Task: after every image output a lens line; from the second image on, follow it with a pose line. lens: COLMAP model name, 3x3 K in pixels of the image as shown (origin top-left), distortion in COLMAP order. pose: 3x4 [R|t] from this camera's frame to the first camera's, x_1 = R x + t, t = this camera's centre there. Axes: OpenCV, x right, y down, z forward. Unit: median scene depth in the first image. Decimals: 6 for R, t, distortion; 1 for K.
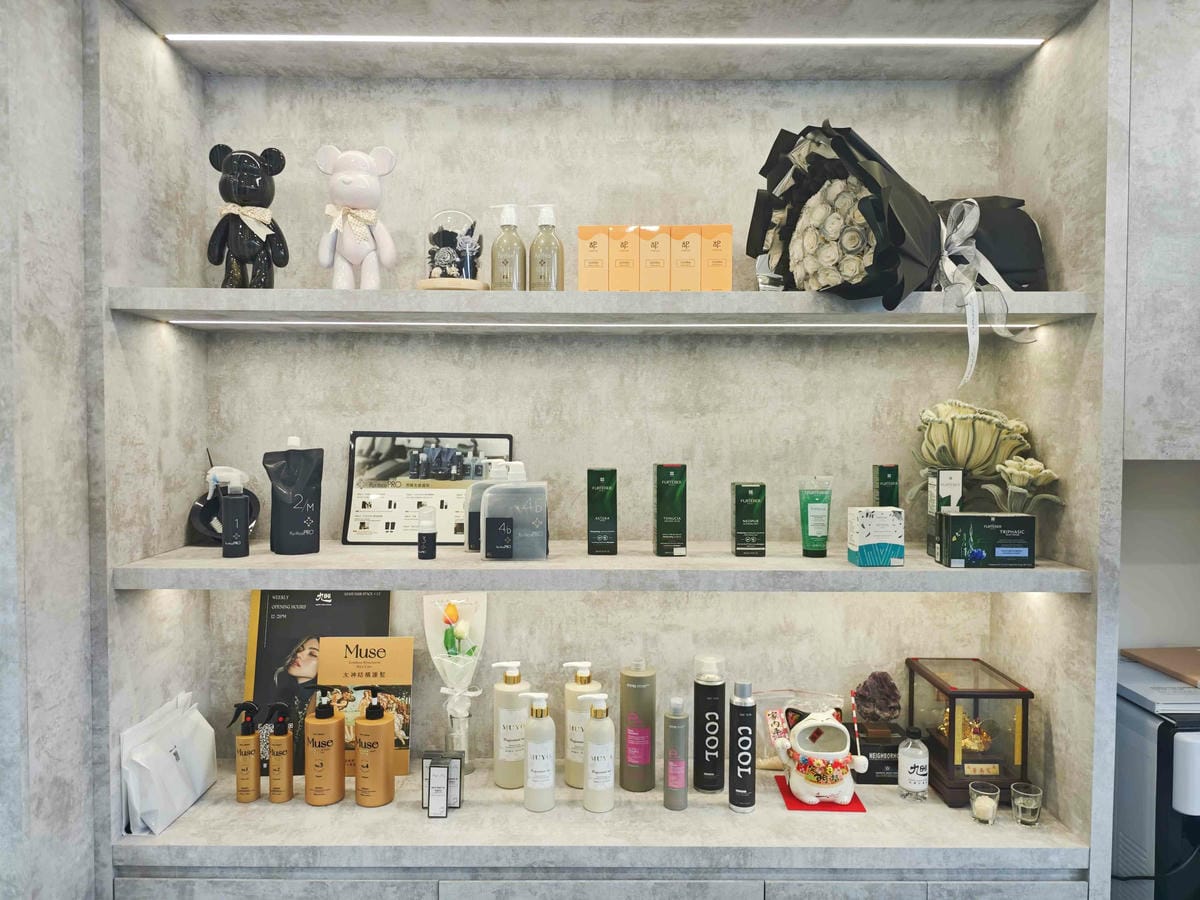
lens RADIAL K [[816.6, 0, 592.8], [0, 816.6, 451.3], [0, 0, 1]] dist [0.019901, -0.022261]
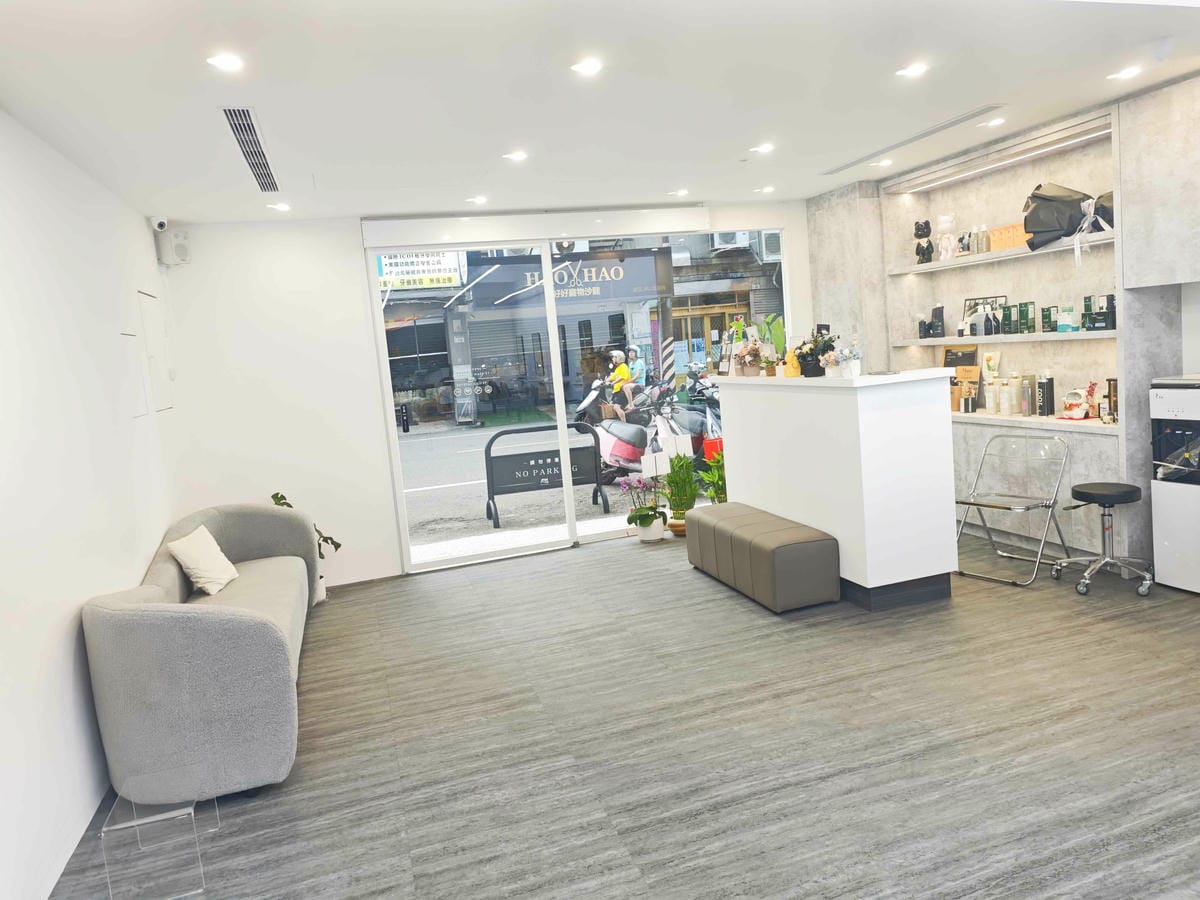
lens RADIAL K [[816.6, 0, 596.5], [0, 816.6, 444.1], [0, 0, 1]] dist [0.019901, -0.022261]
pose [[0.304811, 0.083209, -0.948771, 2.511094], [0.061393, 0.992388, 0.106758, 0.113991], [0.950432, -0.090789, 0.297382, -1.427270]]
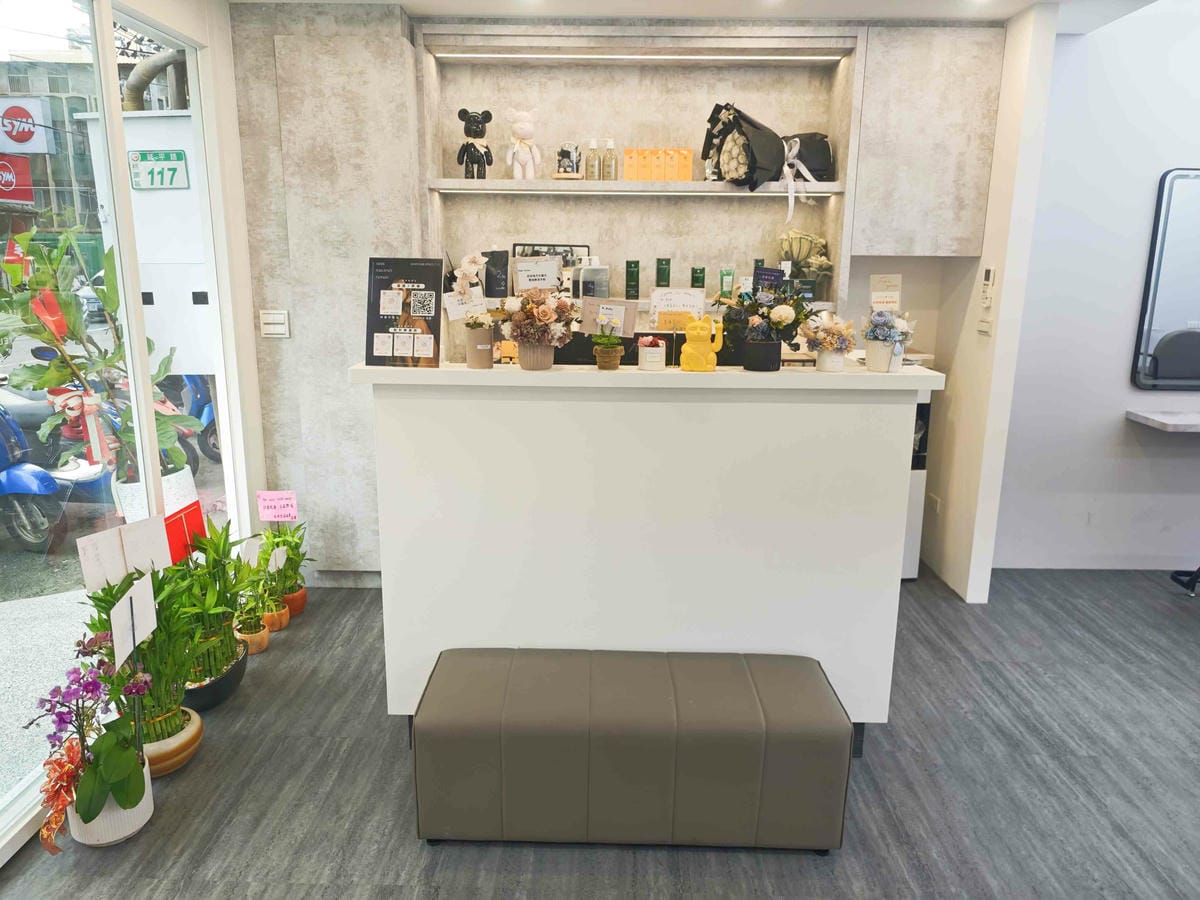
lens RADIAL K [[816.6, 0, 592.1], [0, 816.6, 439.4], [0, 0, 1]] dist [0.019901, -0.022261]
pose [[0.999874, 0.008776, -0.013207, -0.066723], [-0.006138, 0.982161, 0.187944, 0.084117], [0.014621, -0.187839, 0.982091, -1.313661]]
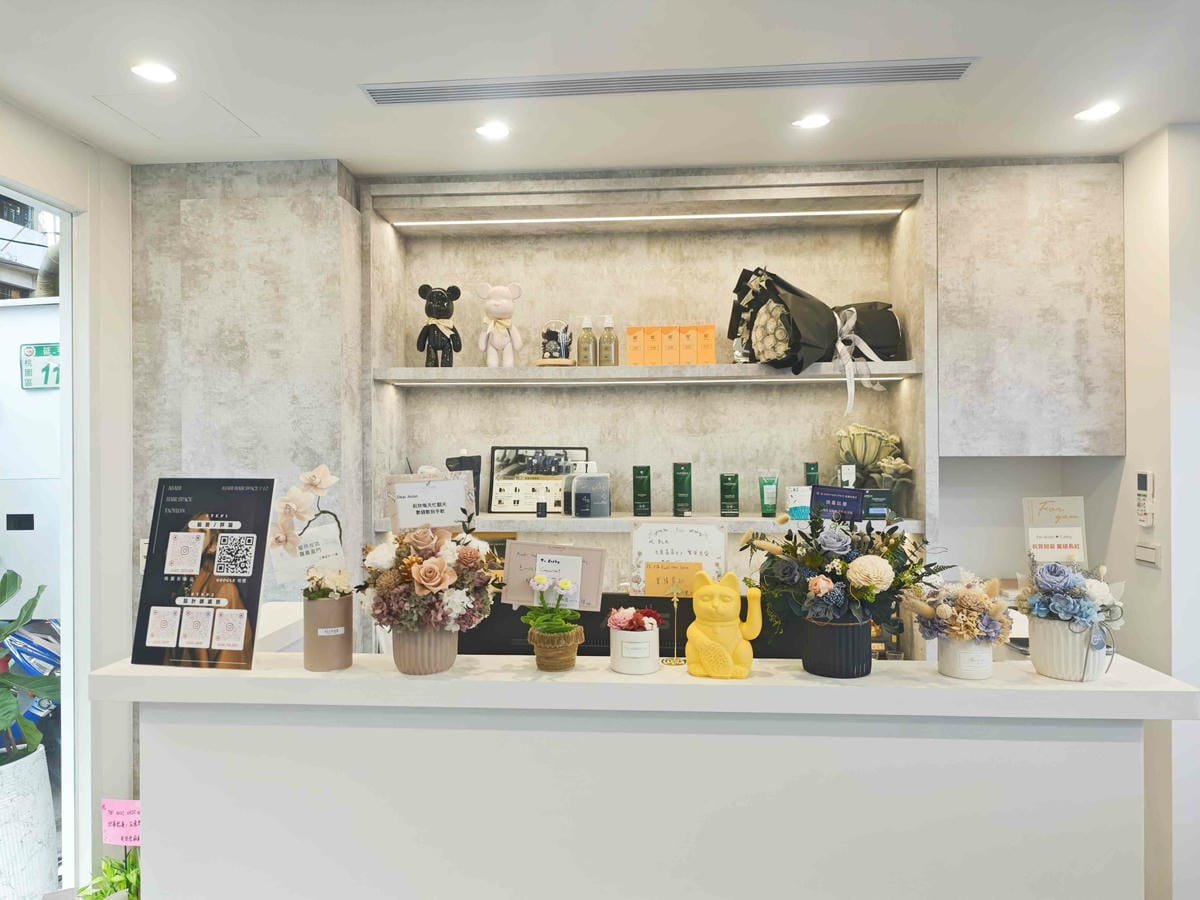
lens RADIAL K [[816.6, 0, 589.0], [0, 816.6, 454.7], [0, 0, 1]] dist [0.019901, -0.022261]
pose [[0.997119, -0.008322, -0.075393, 0.030340], [0.006016, 0.999509, -0.030761, 0.050213], [0.075612, 0.030219, 0.996679, -0.715050]]
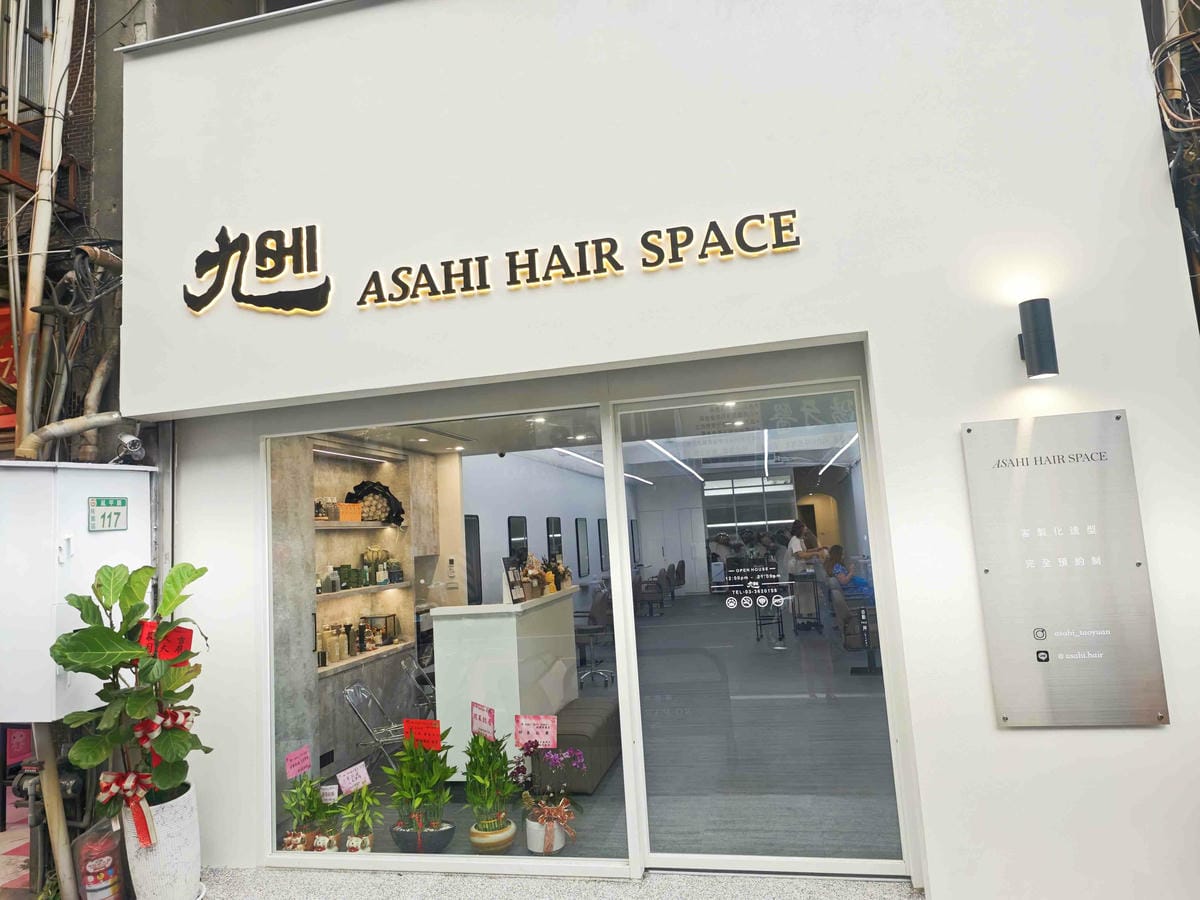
lens RADIAL K [[791.9, 0, 598.7], [0, 791.9, 444.9], [0, 0, 1]] dist [0.009003, 0.000967]
pose [[0.206895, 0.093418, 0.973893, -3.324389], [0.097265, 0.988536, -0.115485, 0.005098], [-0.973516, 0.118619, 0.195437, -0.931246]]
